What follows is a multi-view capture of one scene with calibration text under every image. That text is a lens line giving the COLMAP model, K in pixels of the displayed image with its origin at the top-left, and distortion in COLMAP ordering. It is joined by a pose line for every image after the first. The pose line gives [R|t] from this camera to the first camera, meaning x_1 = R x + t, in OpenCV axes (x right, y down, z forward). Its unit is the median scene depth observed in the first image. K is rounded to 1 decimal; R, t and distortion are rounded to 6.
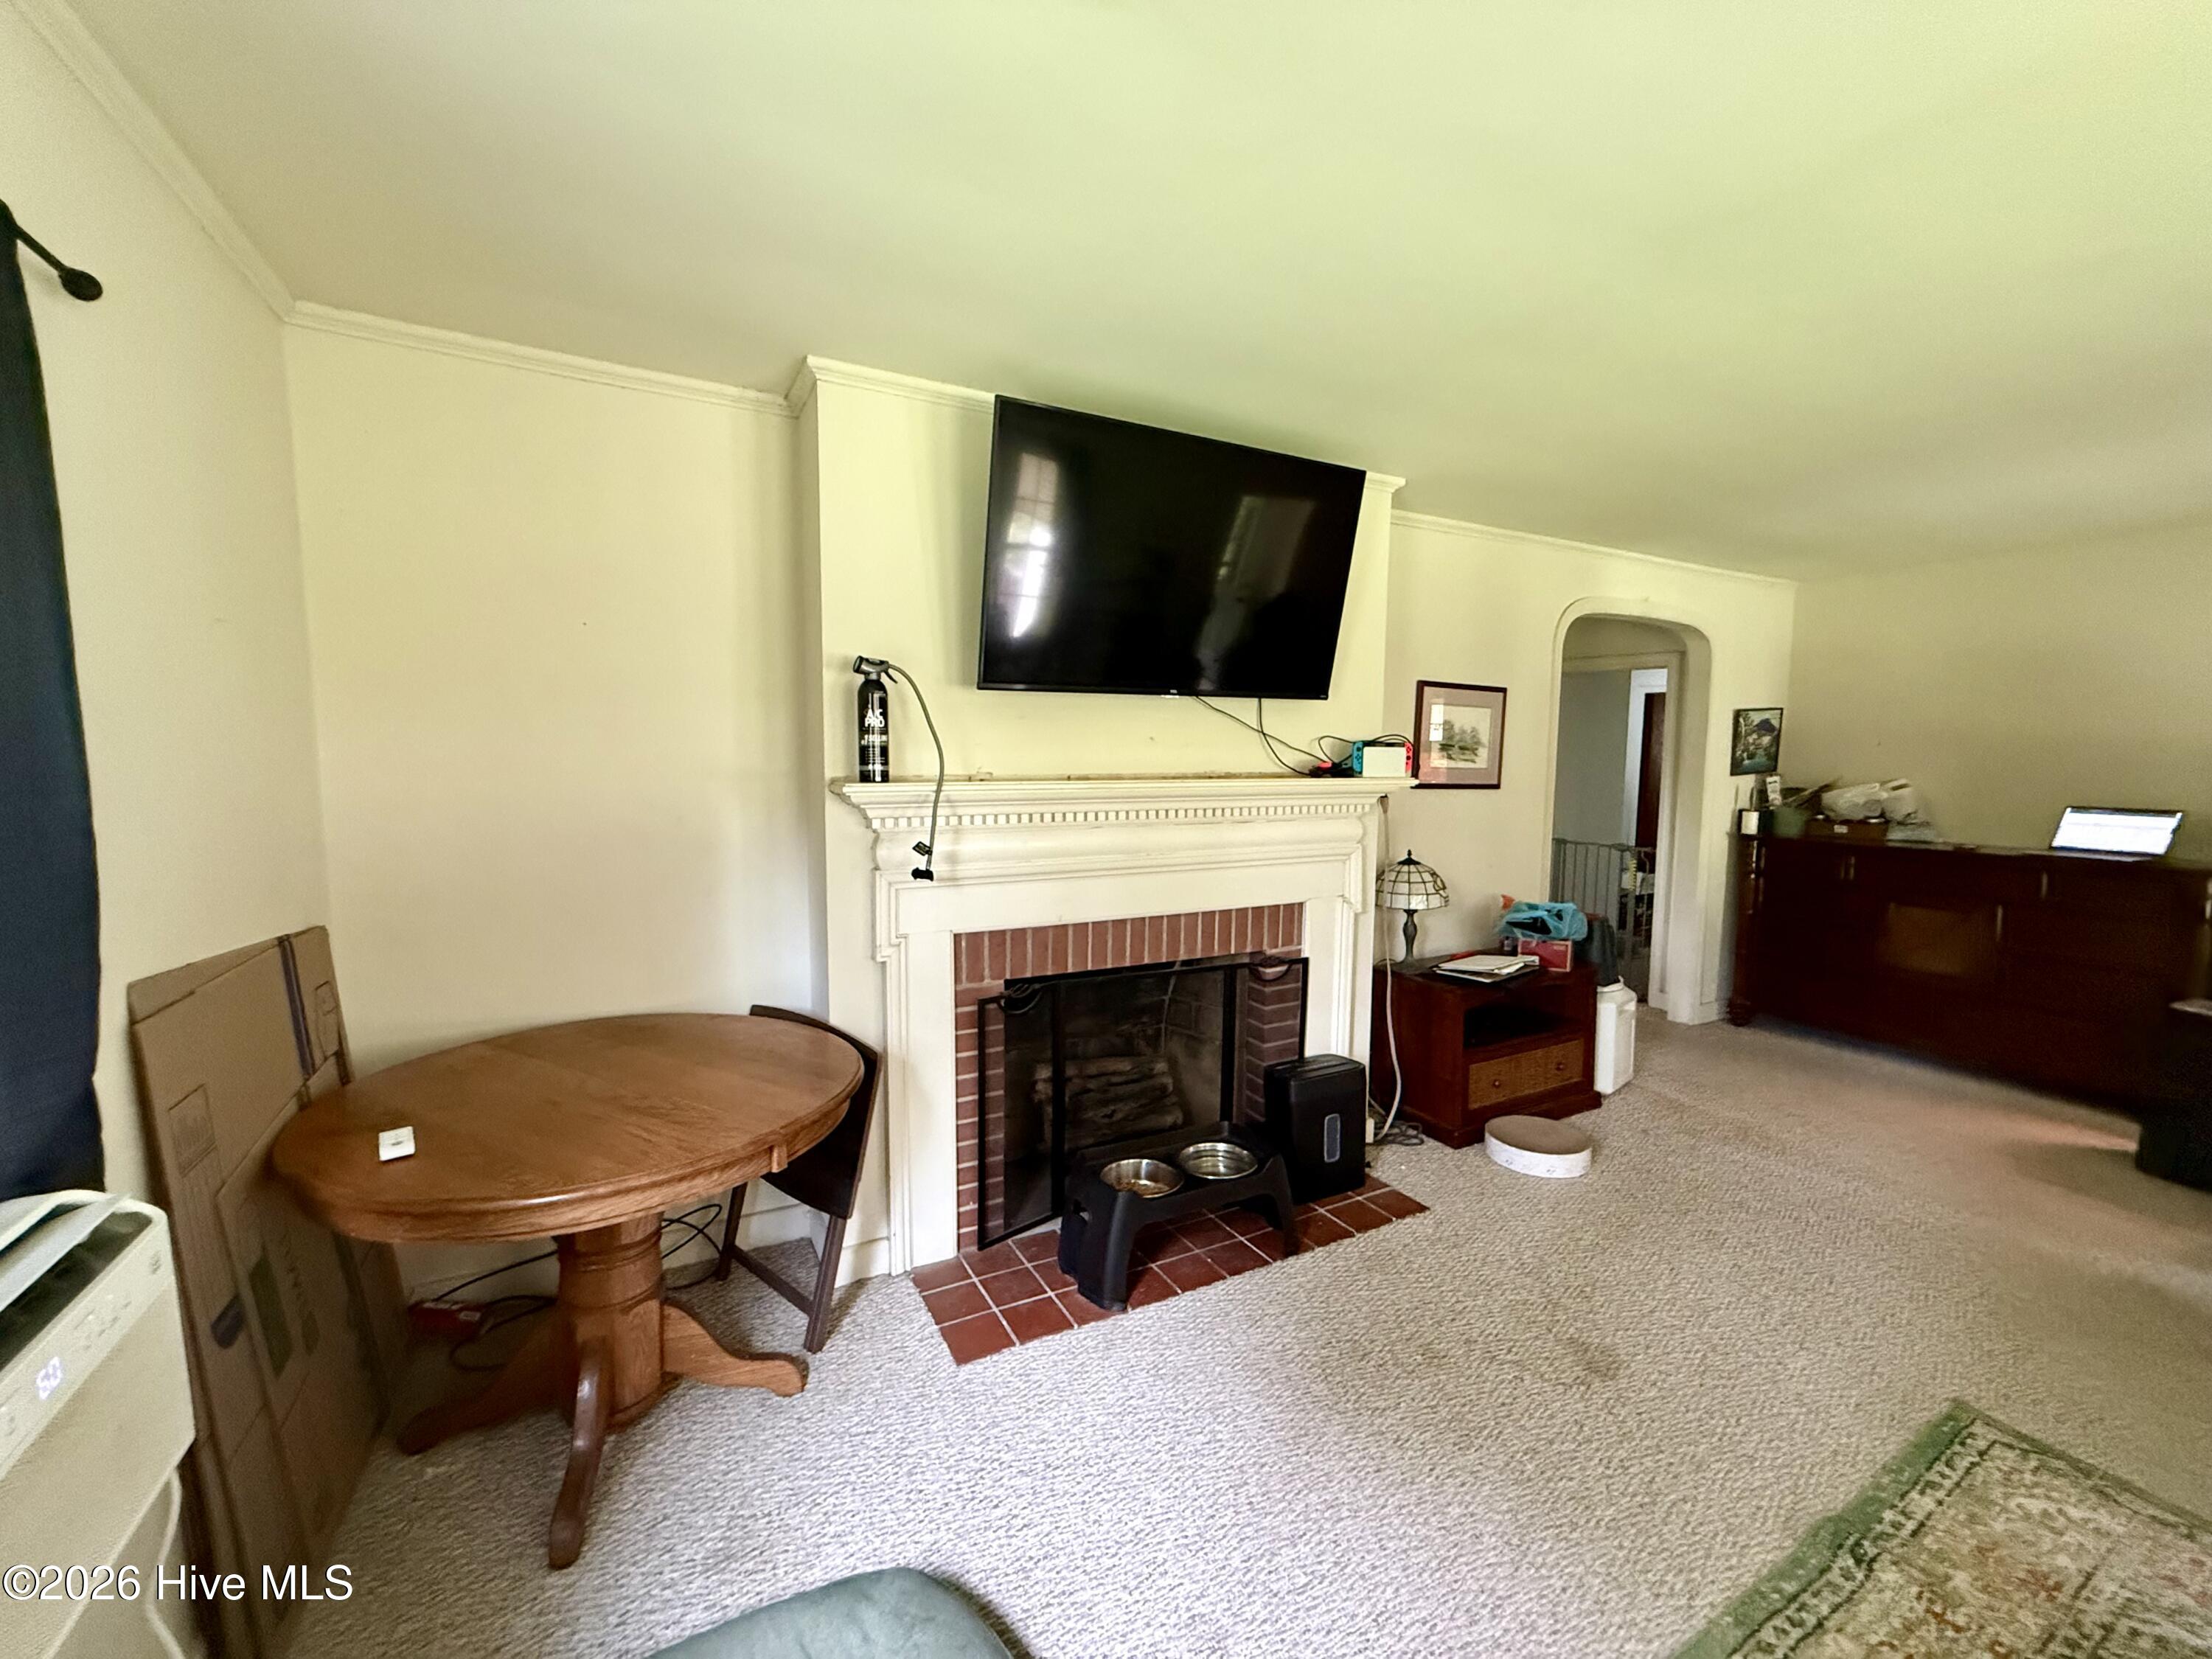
lens RADIAL K [[877.2, 0, 1108.7], [0, 877.2, 826.8], [0, 0, 1]] dist [-0.000169, 0.000025]
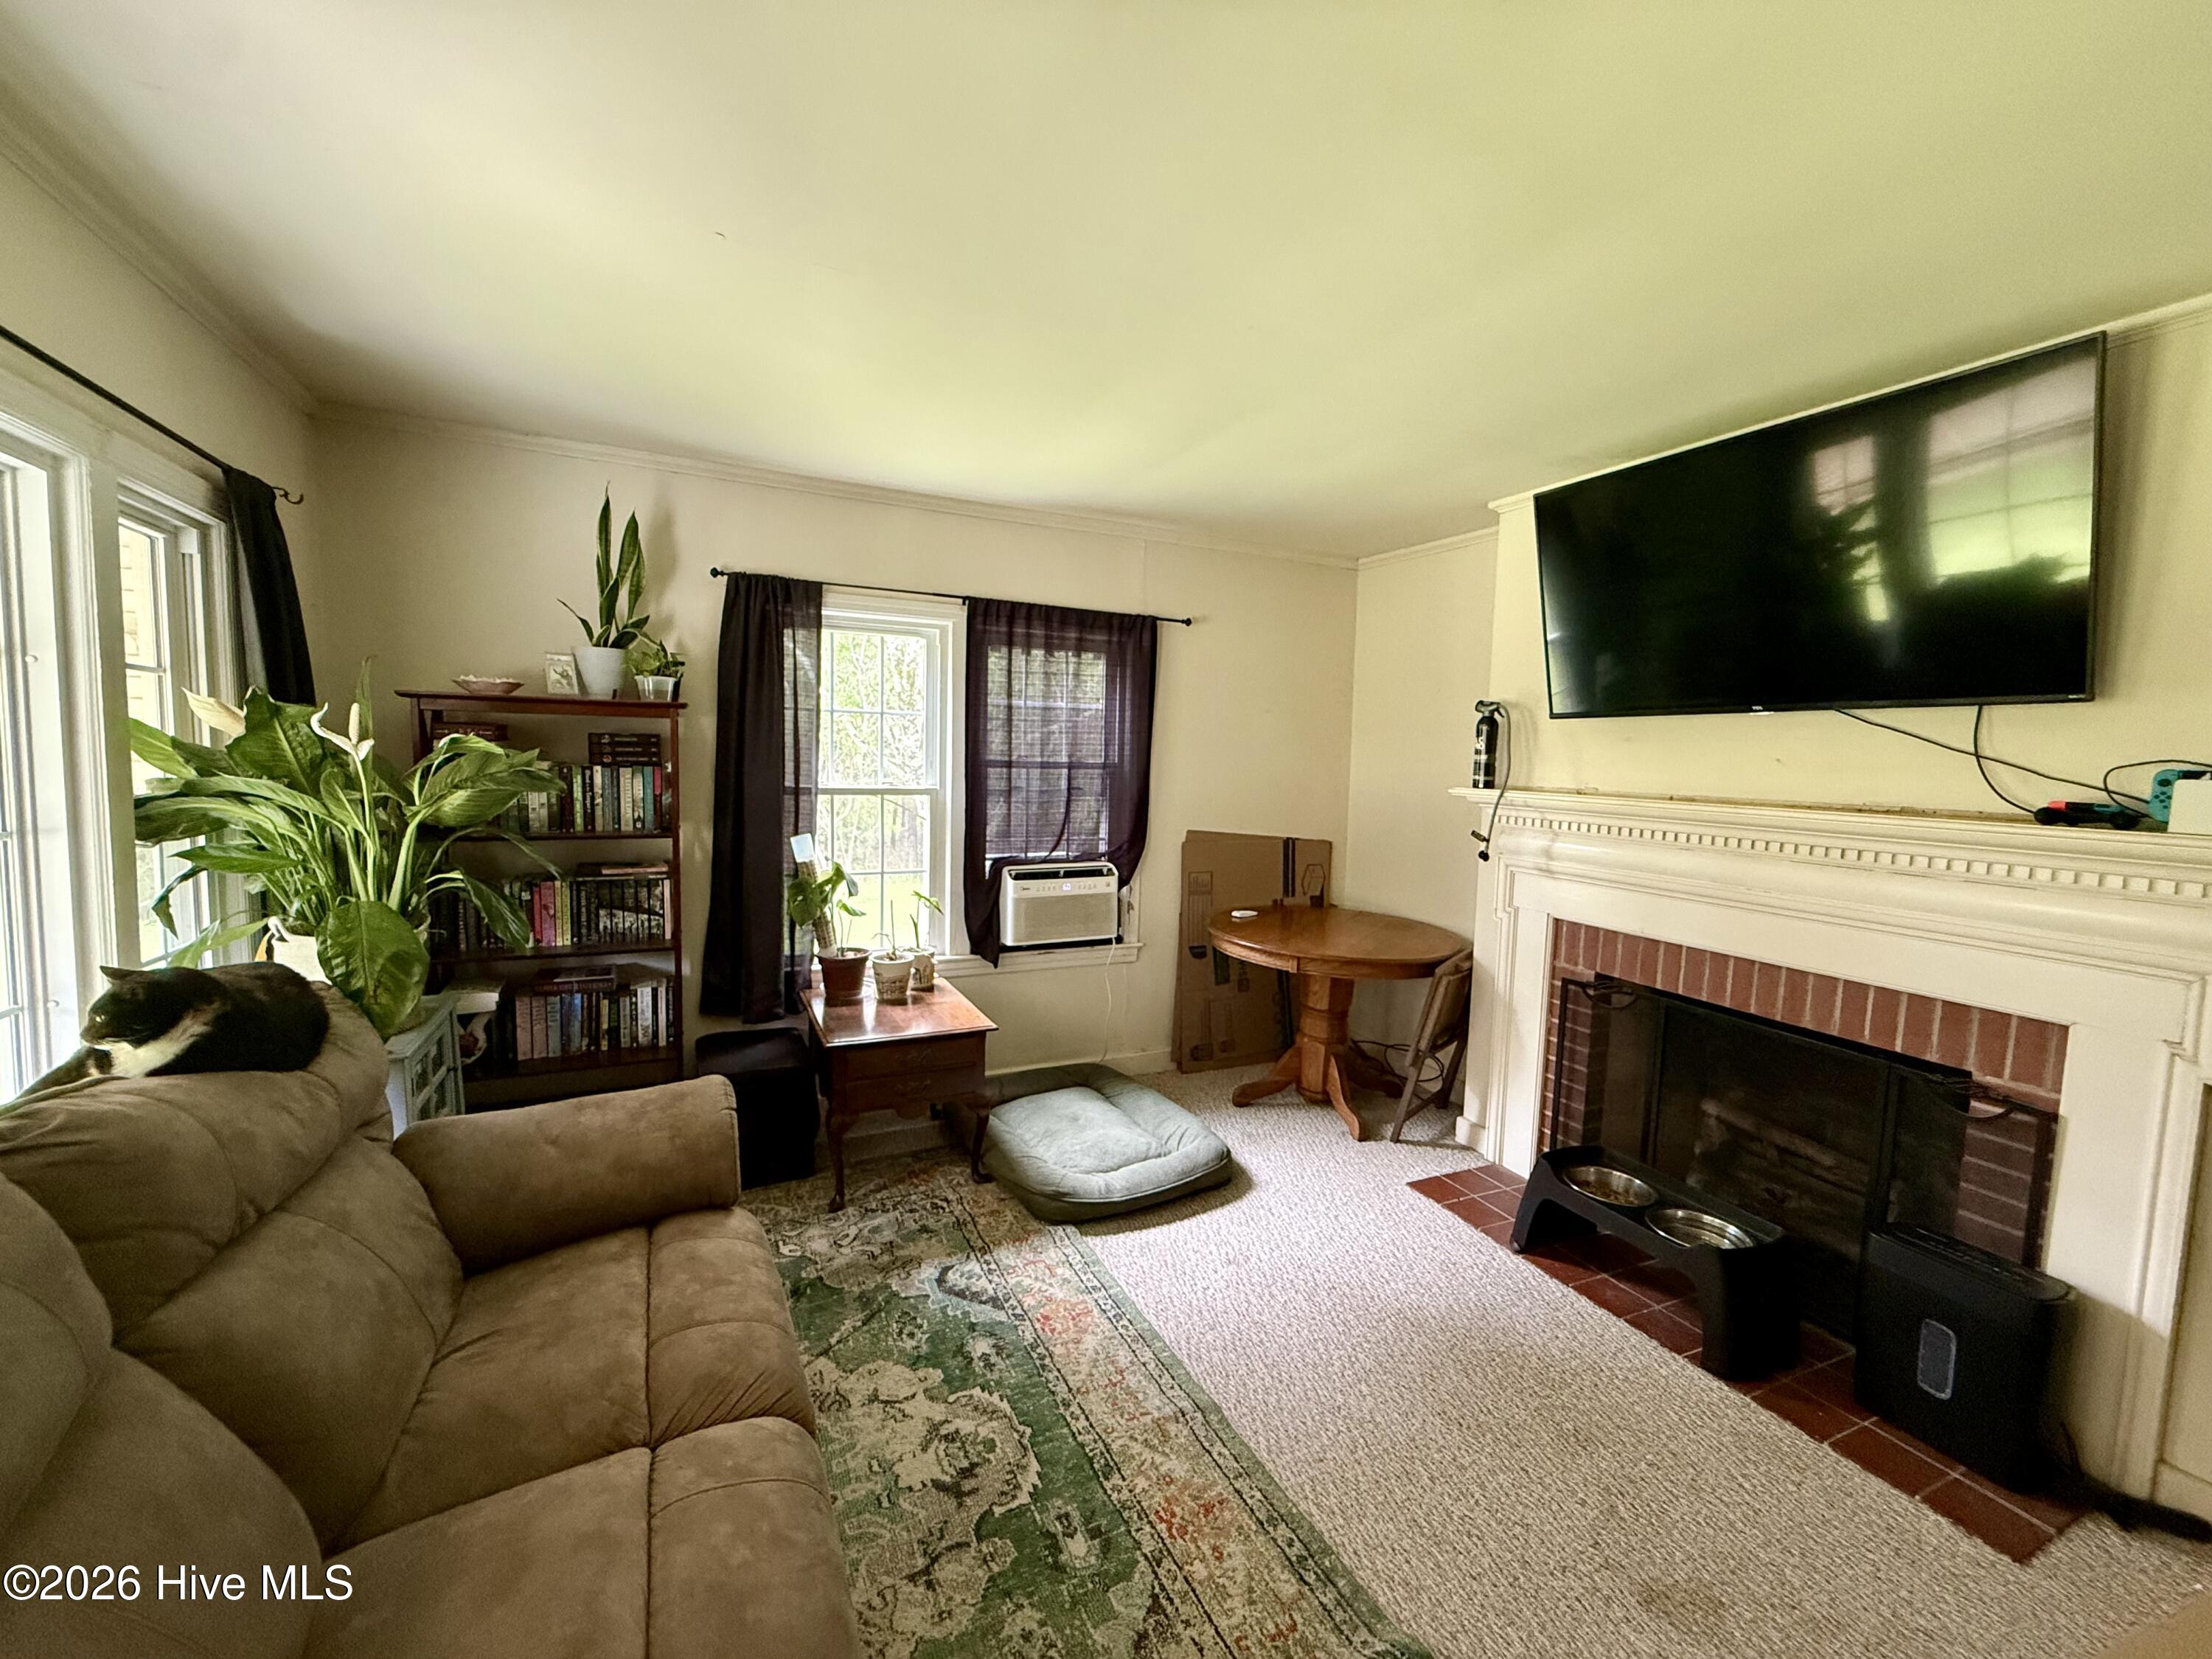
lens RADIAL K [[877.2, 0, 1109.0], [0, 877.2, 824.8], [0, 0, 1]] dist [-0.000169, 0.000025]
pose [[-0.034250, 0.077517, -0.996403, 1.018517], [-0.116389, 0.989894, 0.081012, -0.032223], [0.992613, 0.118745, -0.024882, 0.384746]]
